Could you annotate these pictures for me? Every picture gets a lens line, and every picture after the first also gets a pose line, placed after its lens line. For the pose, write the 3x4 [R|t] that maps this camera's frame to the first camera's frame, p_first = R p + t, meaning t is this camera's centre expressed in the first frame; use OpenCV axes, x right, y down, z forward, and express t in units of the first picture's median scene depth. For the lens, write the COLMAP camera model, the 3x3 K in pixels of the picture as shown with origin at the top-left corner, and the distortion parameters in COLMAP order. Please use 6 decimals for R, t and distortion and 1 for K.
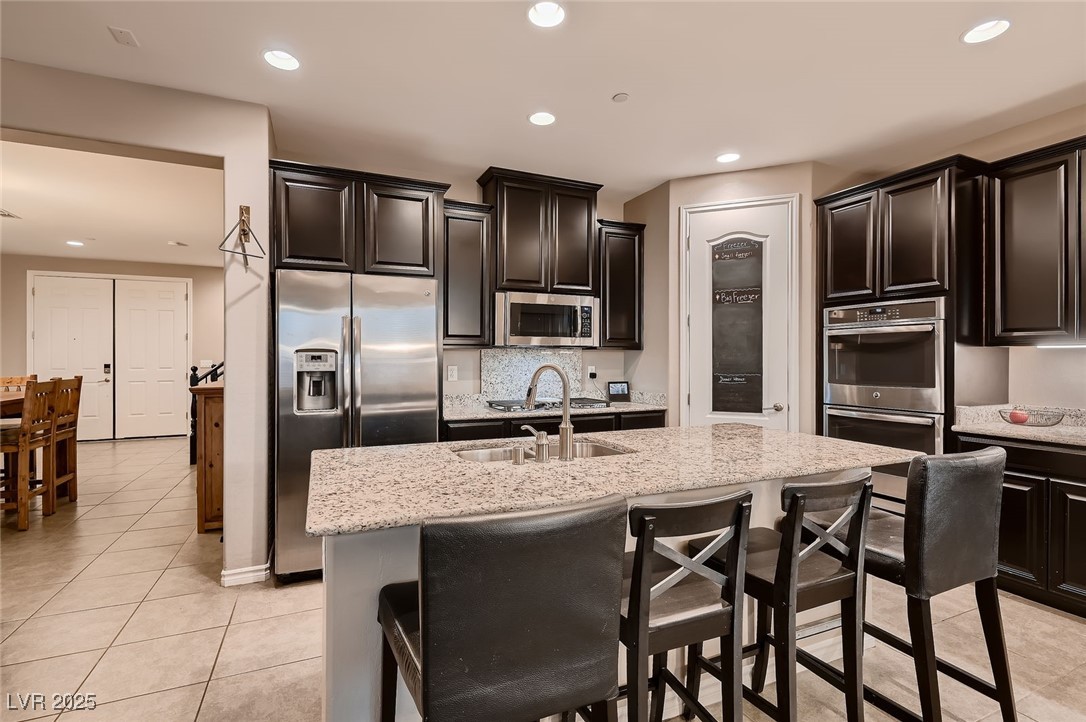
lens RADIAL K [[500.6, 0, 535.8], [0, 500.6, 356.1], [0, 0, 1]] dist [0.009018, -0.001338]
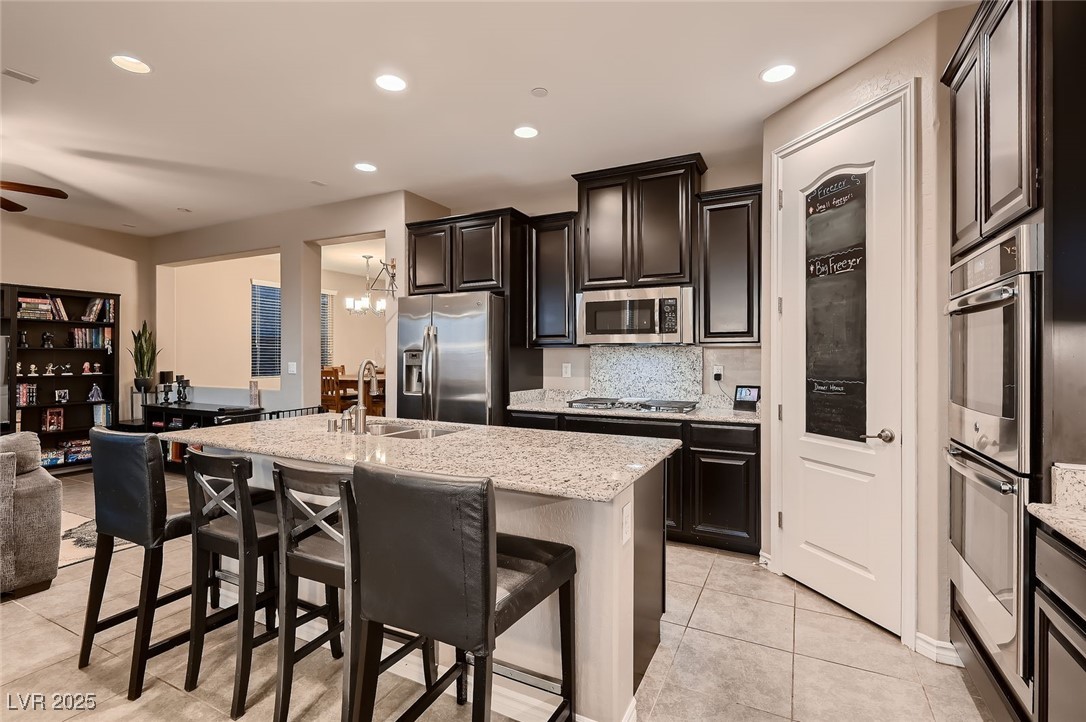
lens RADIAL K [[500.6, 0, 537.5], [0, 500.6, 355.5], [0, 0, 1]] dist [0.009018, -0.001338]
pose [[0.631205, -0.000774, -0.775616, 0.673435], [0.001715, 0.999998, 0.000399, 0.001951], [0.775615, -0.001582, 0.631205, 0.270370]]
